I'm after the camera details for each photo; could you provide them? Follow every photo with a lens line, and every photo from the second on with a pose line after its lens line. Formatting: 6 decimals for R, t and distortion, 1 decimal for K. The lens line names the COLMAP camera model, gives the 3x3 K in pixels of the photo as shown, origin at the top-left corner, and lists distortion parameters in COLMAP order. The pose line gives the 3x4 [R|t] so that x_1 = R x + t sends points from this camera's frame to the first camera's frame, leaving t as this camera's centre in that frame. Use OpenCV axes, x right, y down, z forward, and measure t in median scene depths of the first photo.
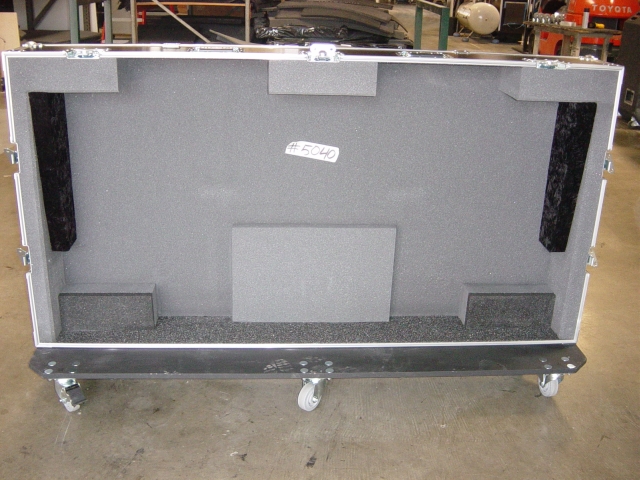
lens RADIAL K [[727.2, 0, 320.0], [0, 727.2, 240.0], [0, 0, 1]] dist [-0.157665, 0.065816]
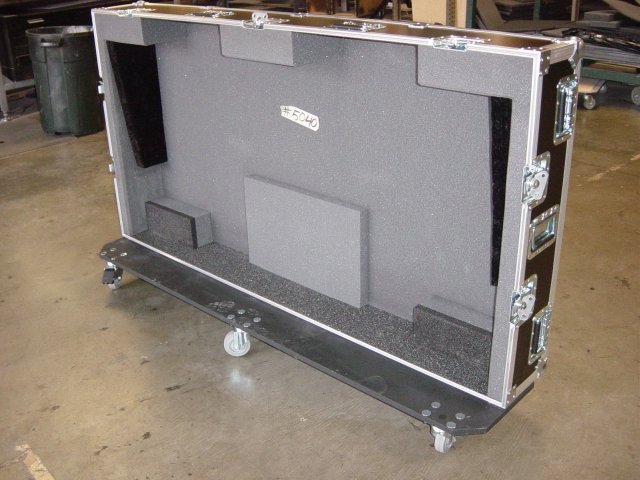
lens RADIAL K [[727.2, 0, 320.0], [0, 727.2, 240.0], [0, 0, 1]] dist [-0.157665, 0.065816]
pose [[0.686550, 0.251966, -0.682028, 0.742187], [-0.211584, 0.966673, 0.144137, -0.108382], [0.695615, 0.045349, 0.716982, 0.302579]]
